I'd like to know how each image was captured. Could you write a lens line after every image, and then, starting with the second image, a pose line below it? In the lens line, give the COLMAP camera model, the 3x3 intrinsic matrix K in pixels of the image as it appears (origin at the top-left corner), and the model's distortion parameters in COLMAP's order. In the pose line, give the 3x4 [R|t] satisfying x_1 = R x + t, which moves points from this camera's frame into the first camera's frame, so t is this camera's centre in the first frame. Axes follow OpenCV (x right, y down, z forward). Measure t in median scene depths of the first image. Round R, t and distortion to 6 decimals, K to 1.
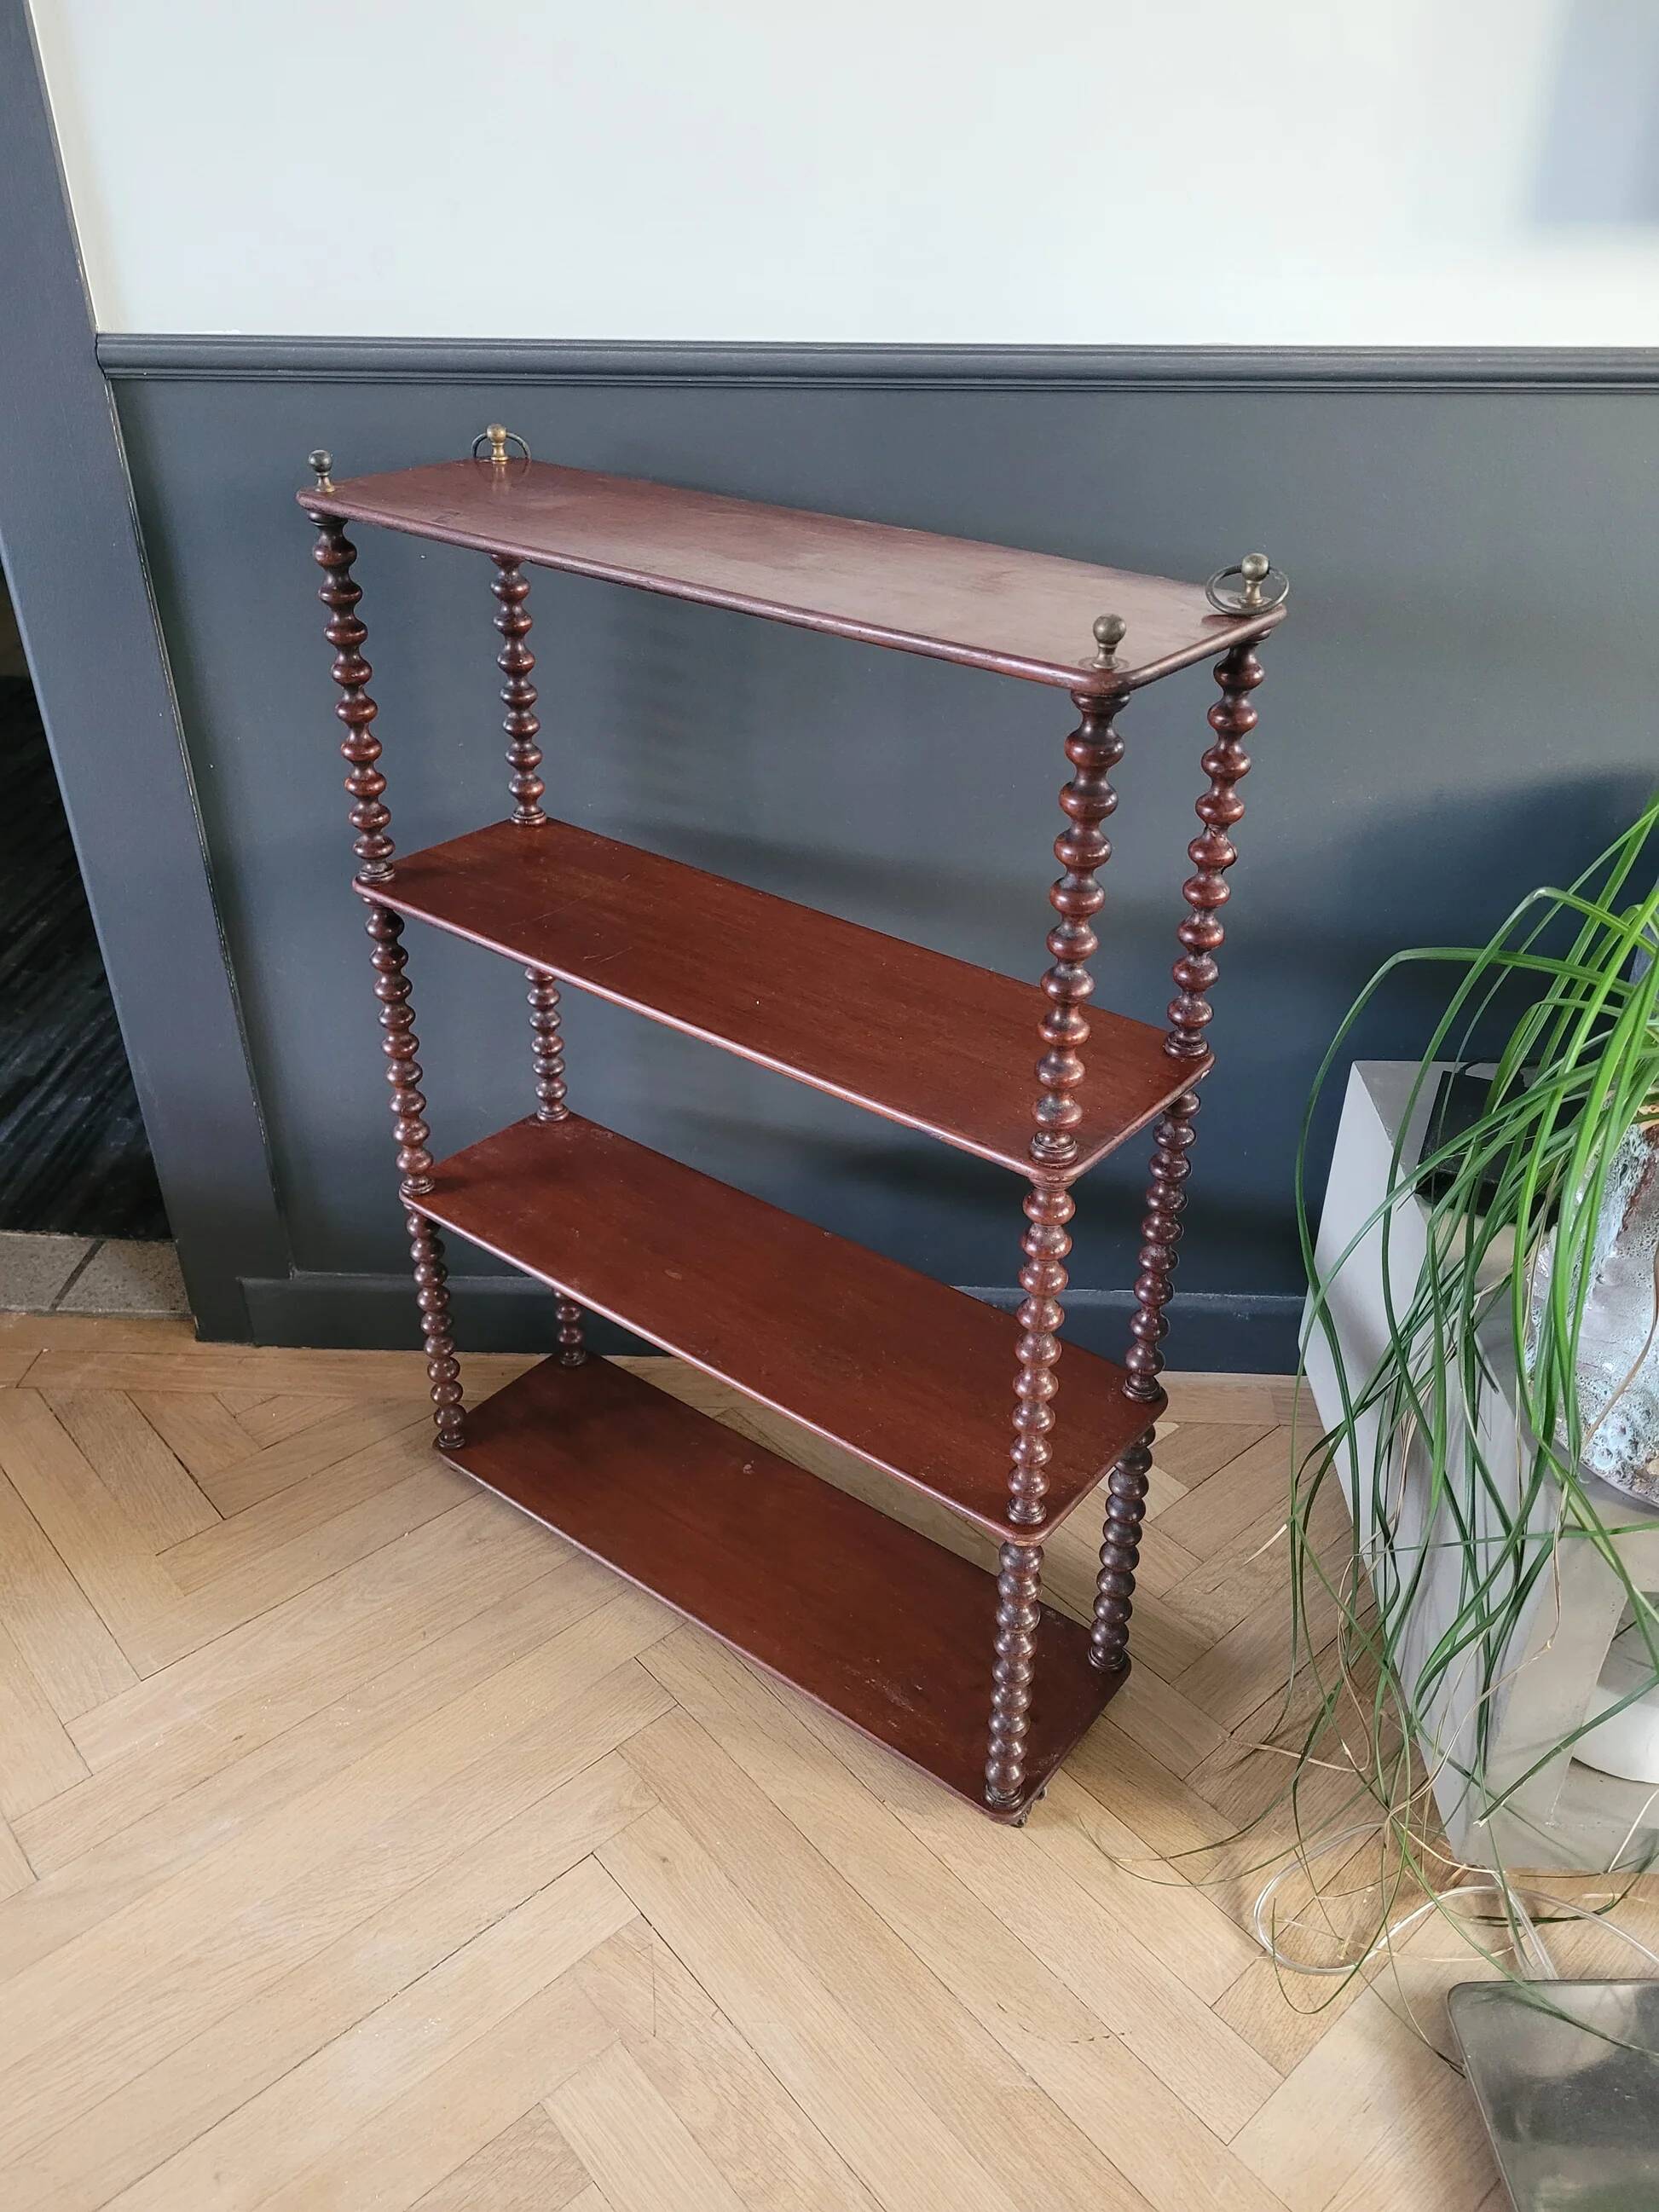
lens RADIAL K [[1651.4, 0, 842.6], [0, 1651.4, 1098.0], [0, 0, 1]] dist [0.051069, -0.042568]
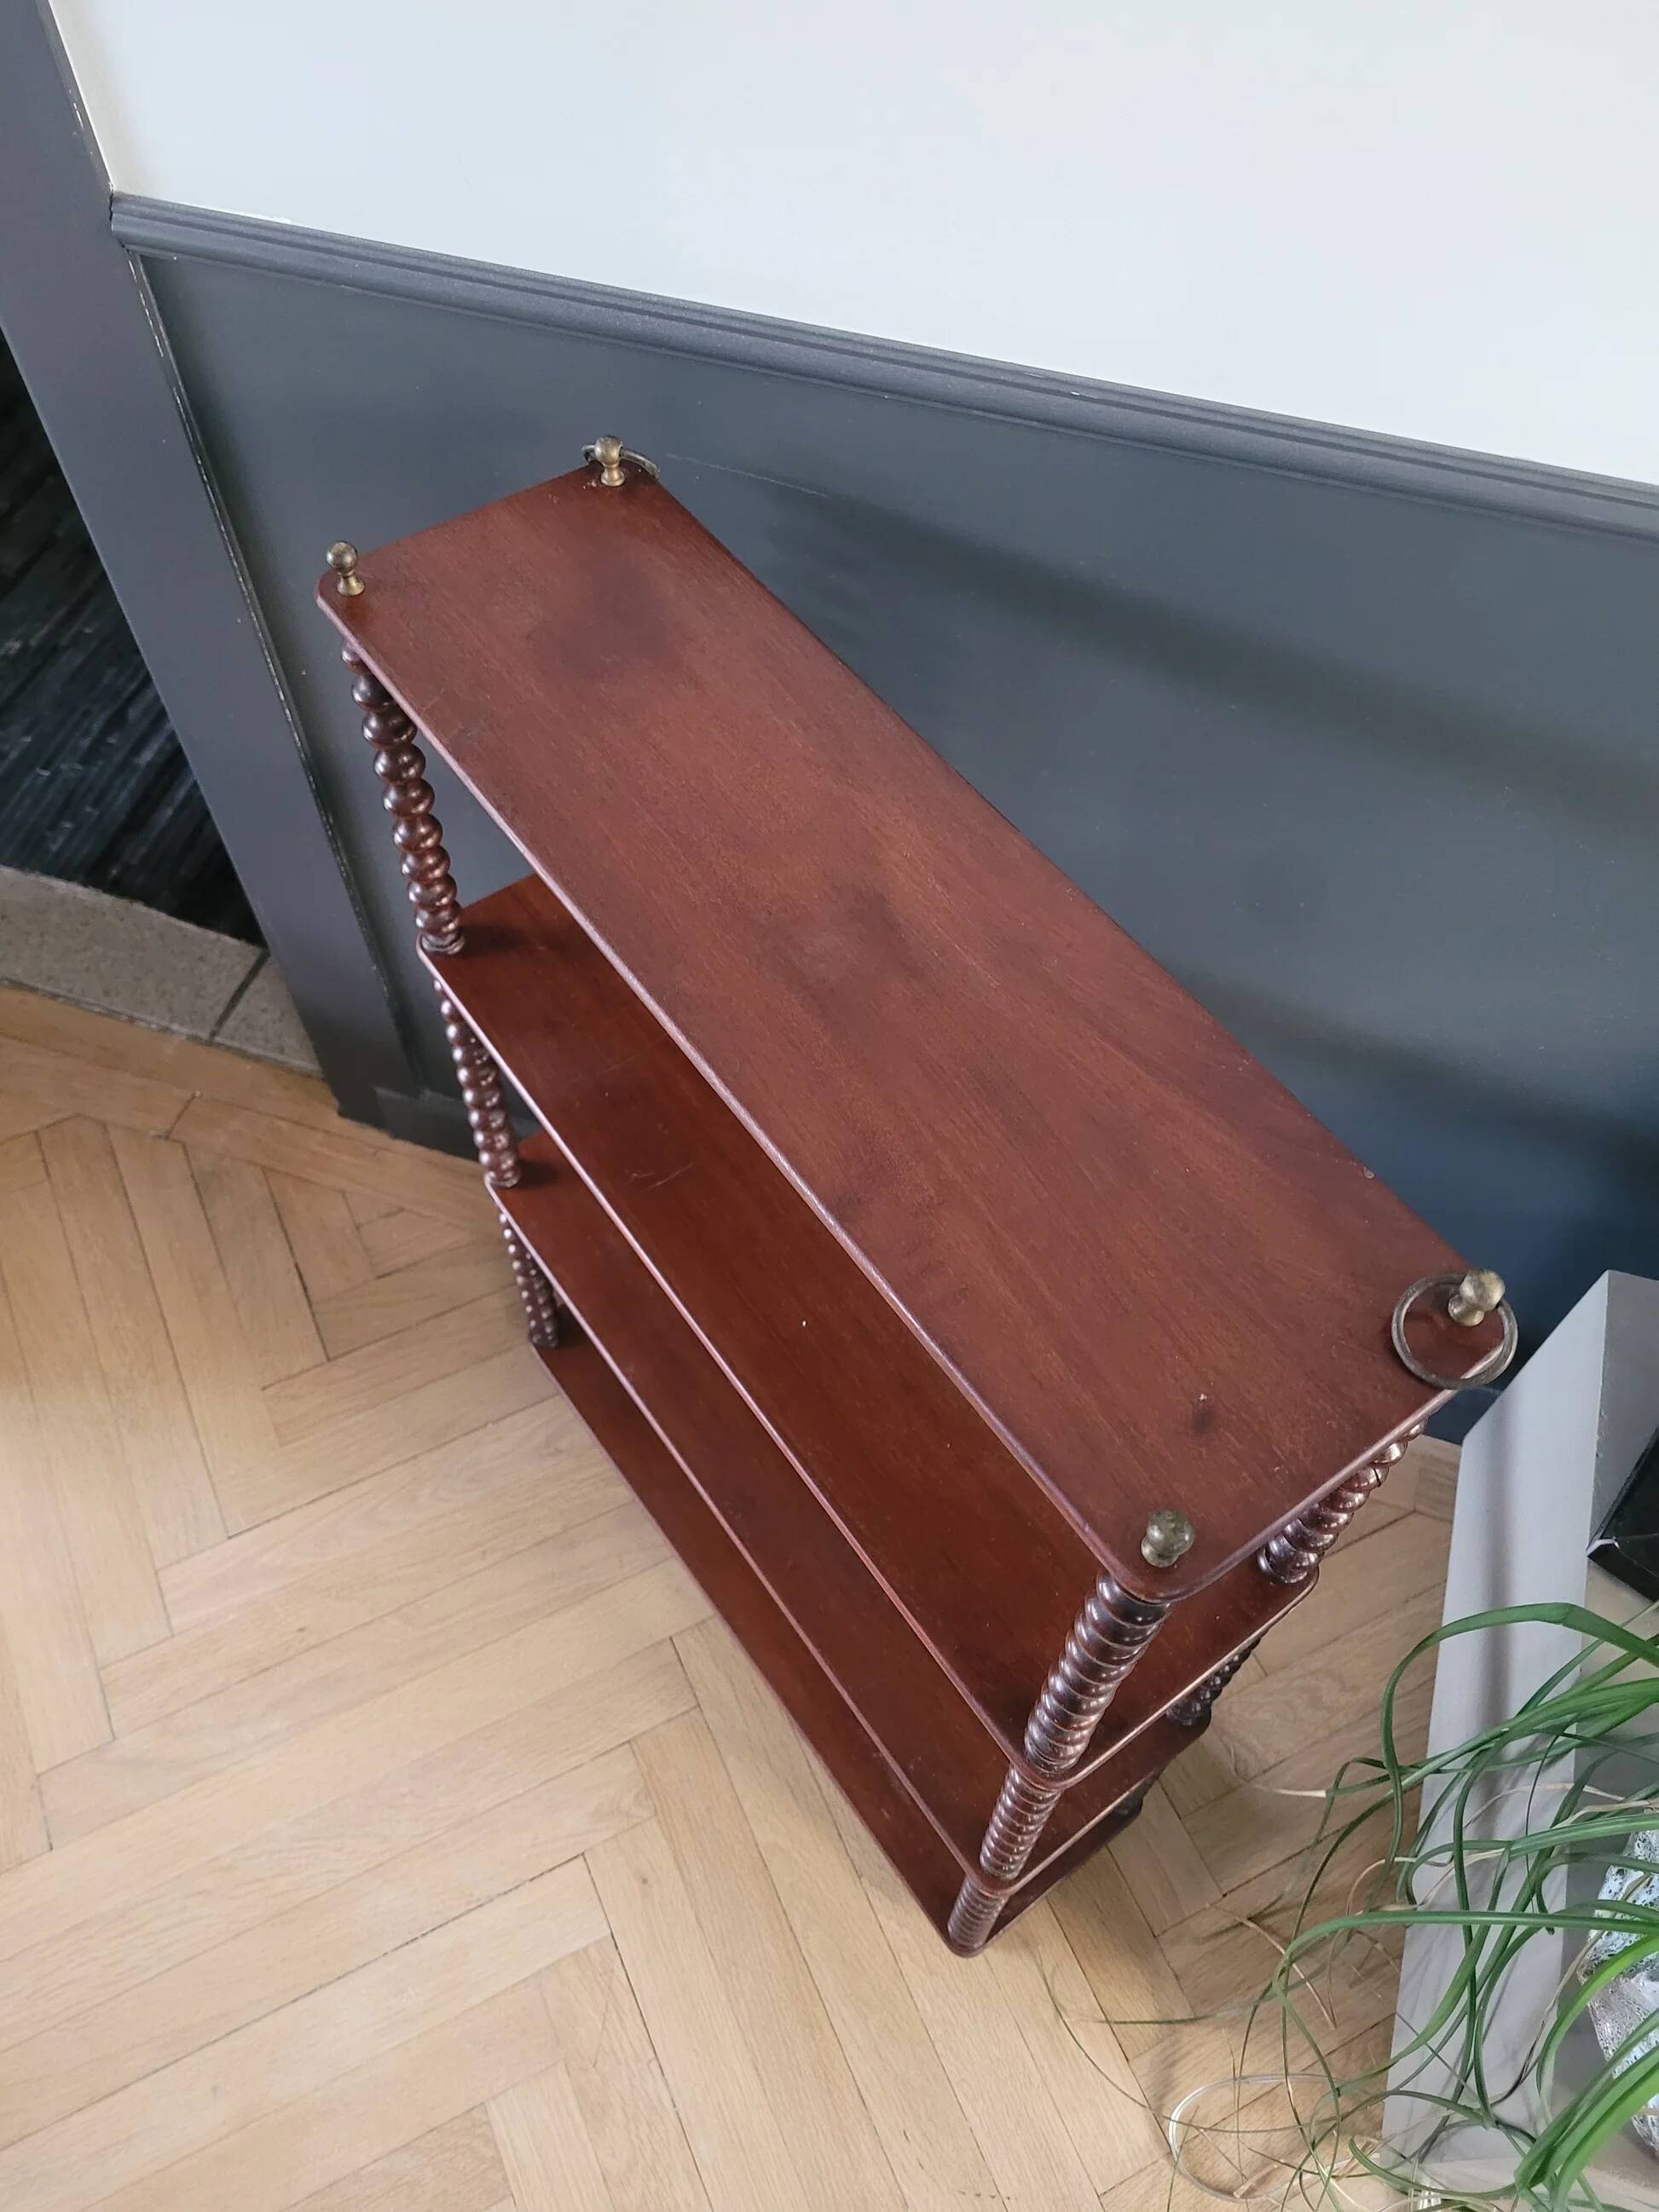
lens RADIAL K [[1672.8, 0, 847.5], [0, 1672.8, 1085.0], [0, 0, 1]] dist [0.042867, -0.038125]
pose [[0.963915, 0.224034, -0.143791, 0.056710], [-0.144500, 0.893972, 0.424186, -0.456394], [0.223578, -0.388102, 0.894086, 0.252064]]
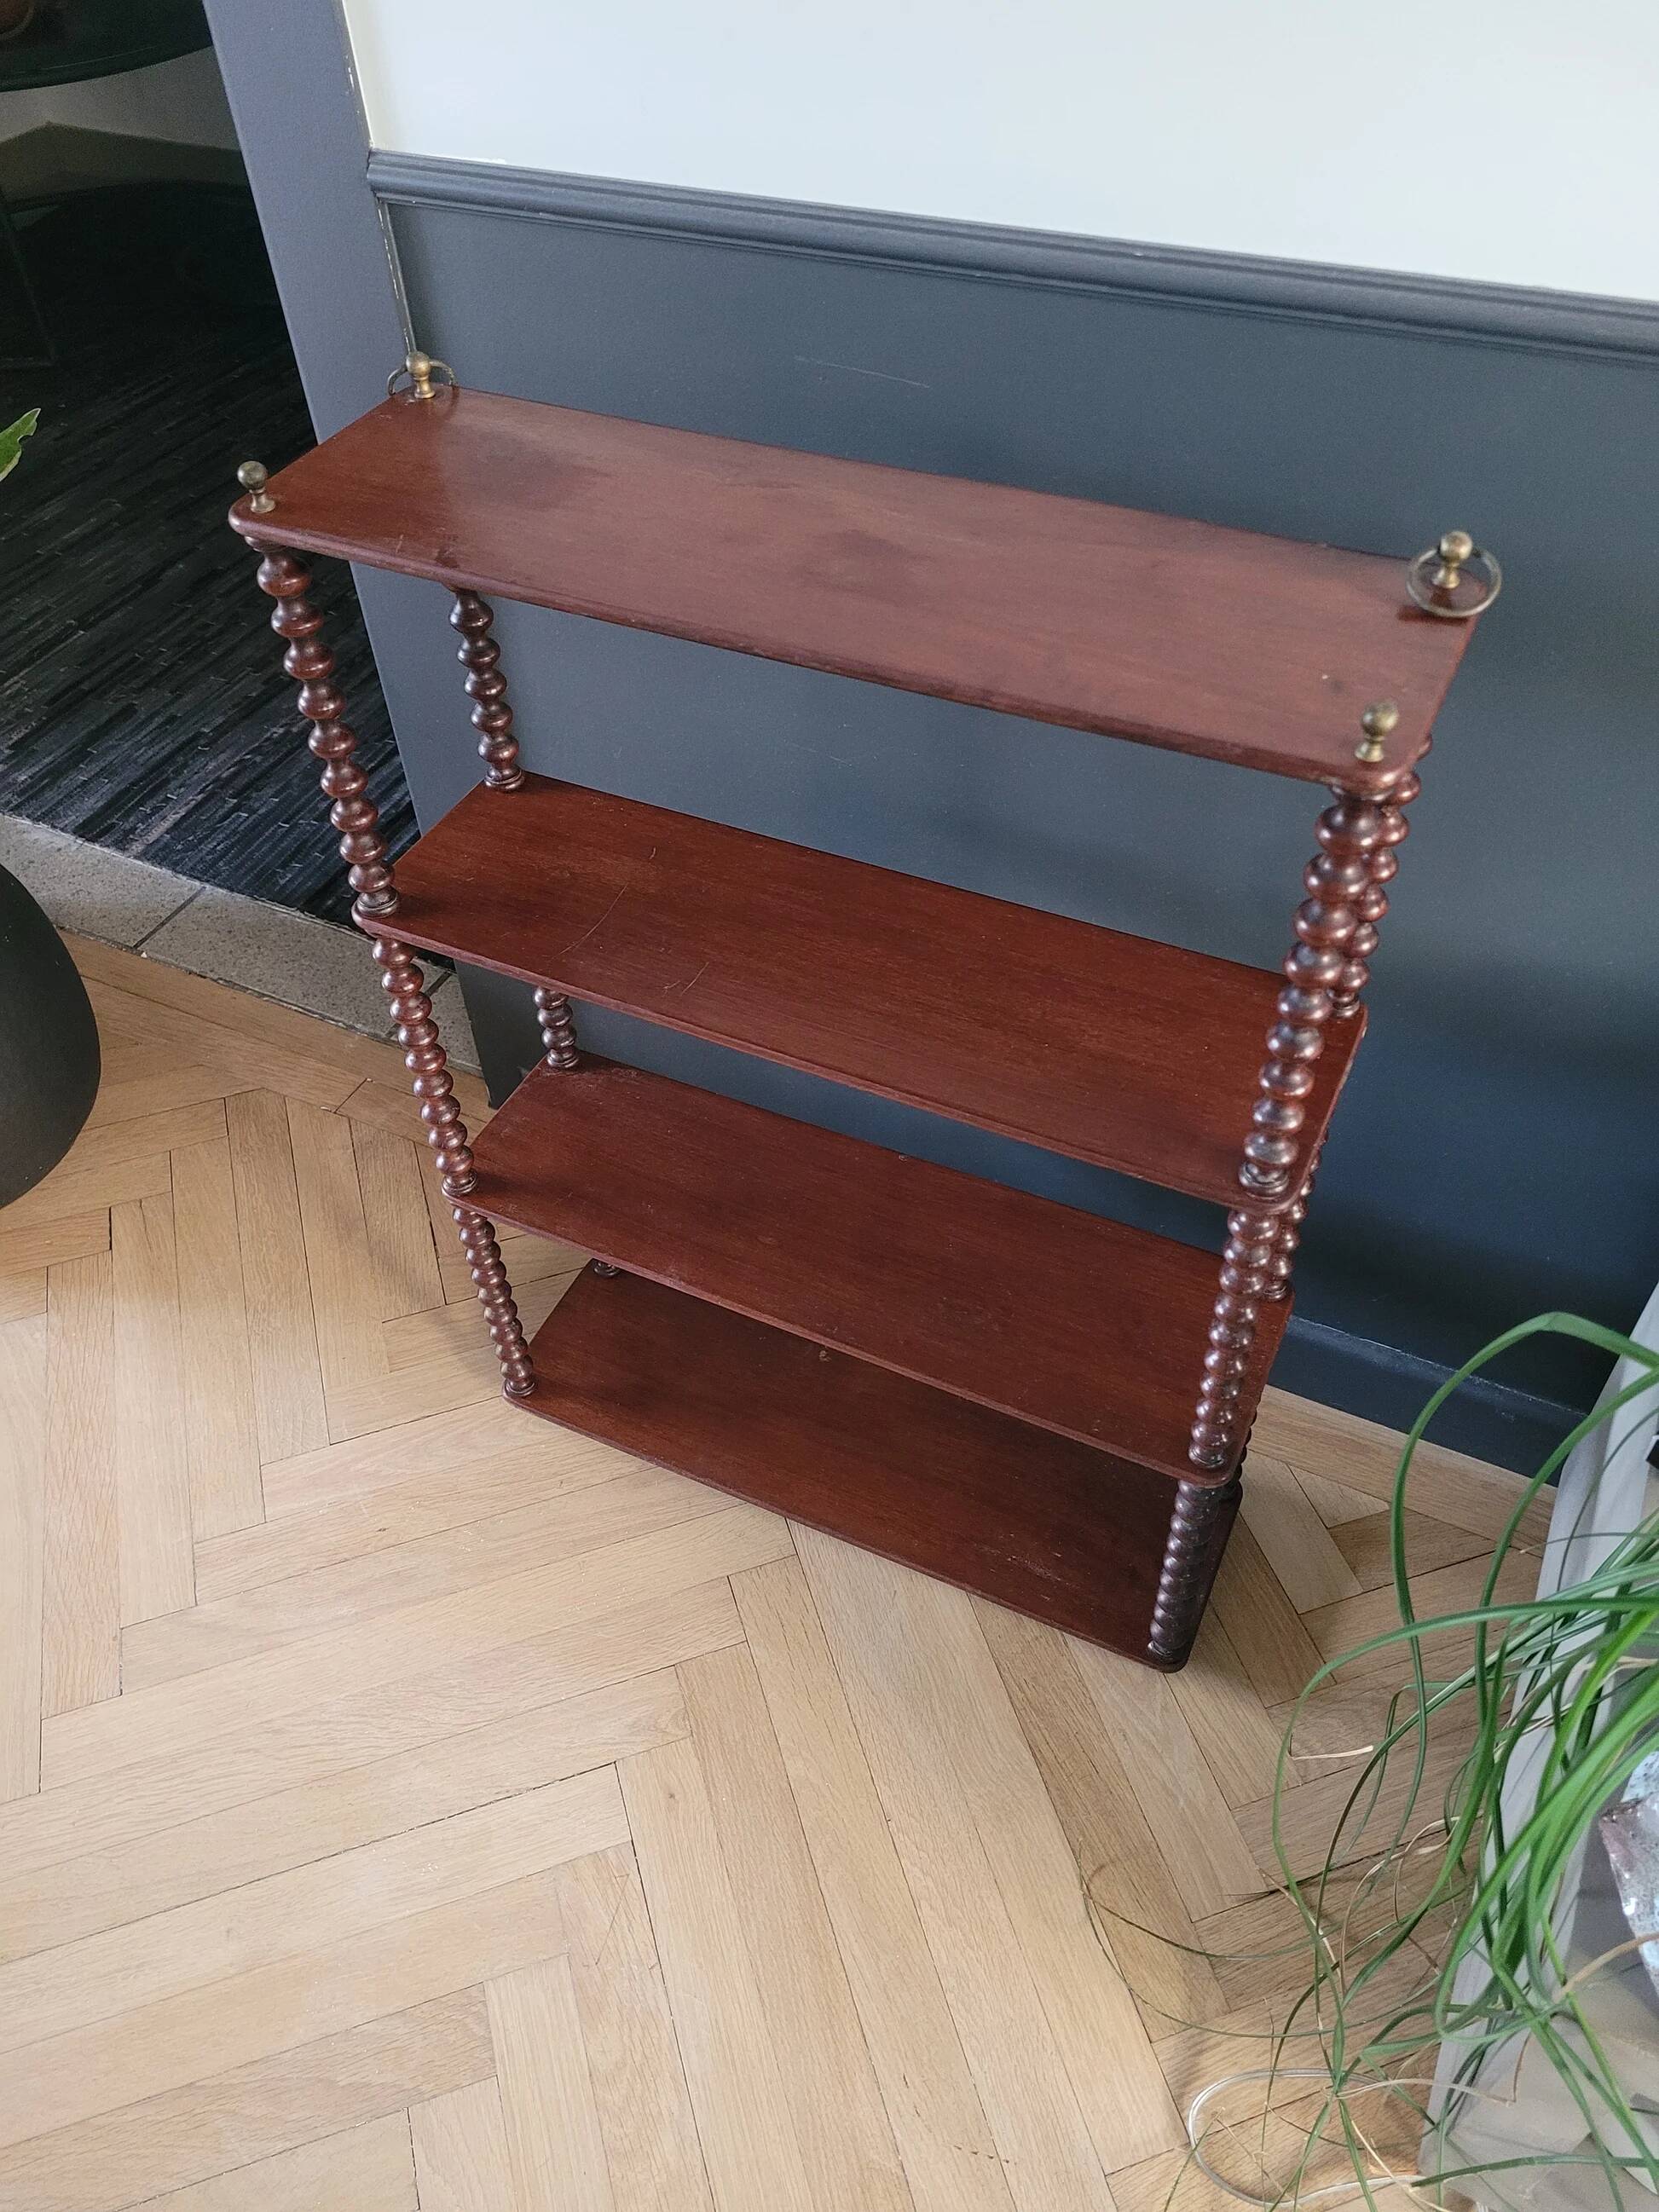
lens RADIAL K [[1647.1, 0, 827.1], [0, 1647.1, 1101.1], [0, 0, 1]] dist [0.058294, -0.049854]
pose [[0.913859, 0.260781, -0.311215, 0.188743], [-0.173185, 0.943610, 0.282149, -0.262758], [0.367245, -0.203947, 0.907489, 0.162653]]
